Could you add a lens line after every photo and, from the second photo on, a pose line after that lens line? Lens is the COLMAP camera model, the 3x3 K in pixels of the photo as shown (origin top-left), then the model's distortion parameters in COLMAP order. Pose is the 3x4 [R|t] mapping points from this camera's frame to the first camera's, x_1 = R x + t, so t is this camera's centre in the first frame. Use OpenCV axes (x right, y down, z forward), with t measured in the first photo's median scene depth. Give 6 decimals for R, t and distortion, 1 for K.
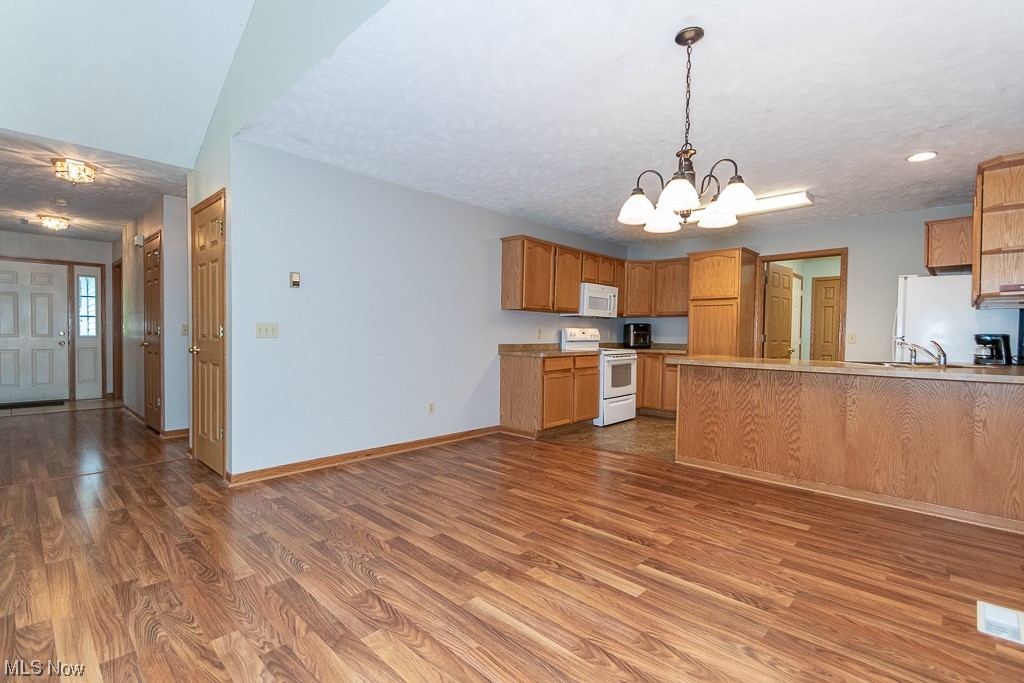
lens RADIAL K [[474.9, 0, 509.9], [0, 474.9, 345.4], [0, 0, 1]] dist [0.004578, -0.000154]
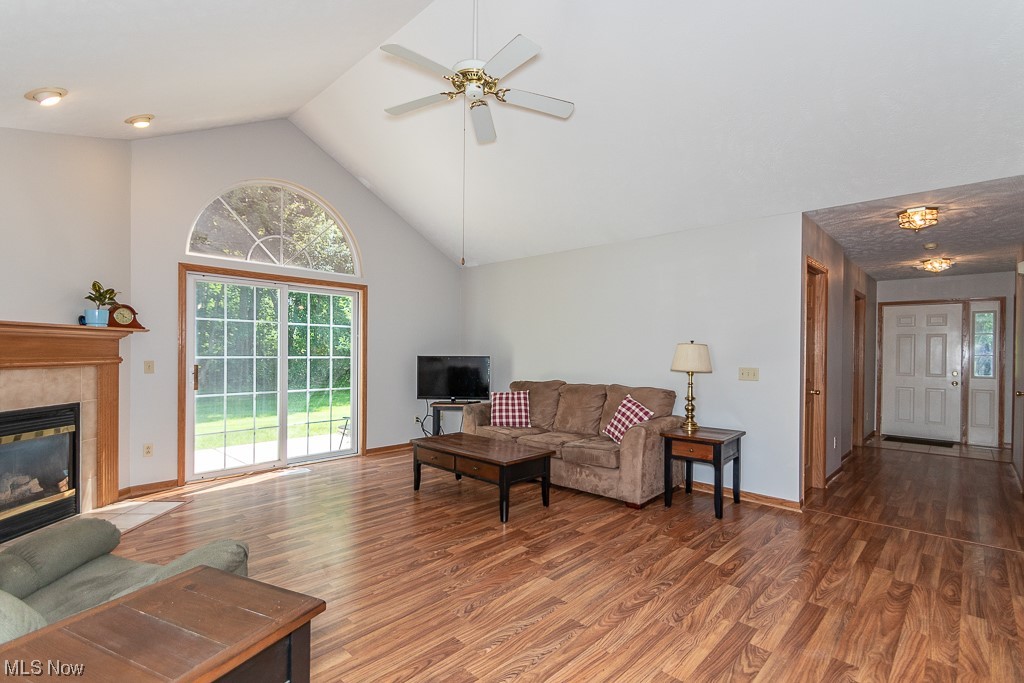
lens RADIAL K [[477.5, 0, 508.7], [0, 477.5, 351.4], [0, 0, 1]] dist [0.019642, -0.012275]
pose [[-0.000753, -0.011579, -0.999933, 0.061035], [-0.037648, 0.999224, -0.011543, -0.033620], [0.999291, 0.037637, -0.001189, 0.119928]]
